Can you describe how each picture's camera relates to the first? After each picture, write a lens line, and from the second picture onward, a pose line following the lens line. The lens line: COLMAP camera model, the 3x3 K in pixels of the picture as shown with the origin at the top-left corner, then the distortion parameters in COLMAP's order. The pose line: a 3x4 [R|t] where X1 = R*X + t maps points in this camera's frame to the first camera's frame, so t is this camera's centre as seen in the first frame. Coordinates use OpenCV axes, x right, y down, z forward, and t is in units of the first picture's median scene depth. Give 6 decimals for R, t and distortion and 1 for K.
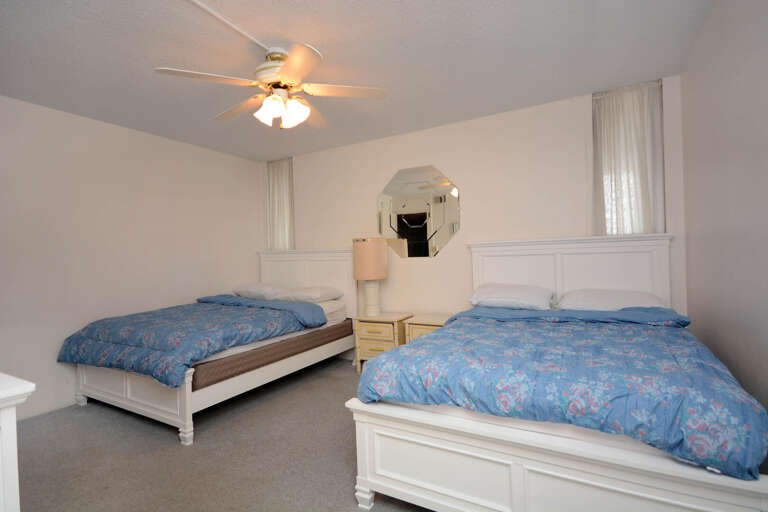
lens RADIAL K [[355.5, 0, 384.1], [0, 355.5, 264.2], [0, 0, 1]] dist [0.000087, 0.000215]
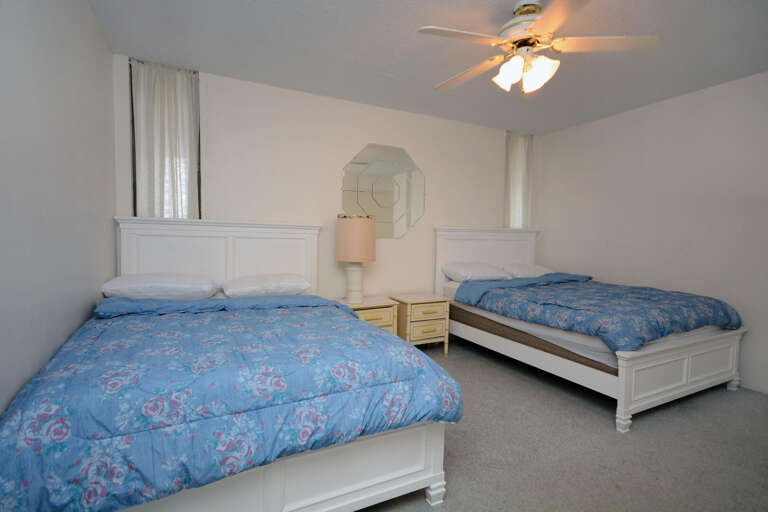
lens RADIAL K [[372.7, 0, 384.0], [0, 372.7, 256.0], [0, 0, 1]] dist [-0.001421, -0.000388]
pose [[0.558408, -0.010763, 0.829497, -0.871180], [-0.011280, 0.999725, 0.020565, 0.009584], [-0.829490, -0.020841, 0.558133, 0.489549]]
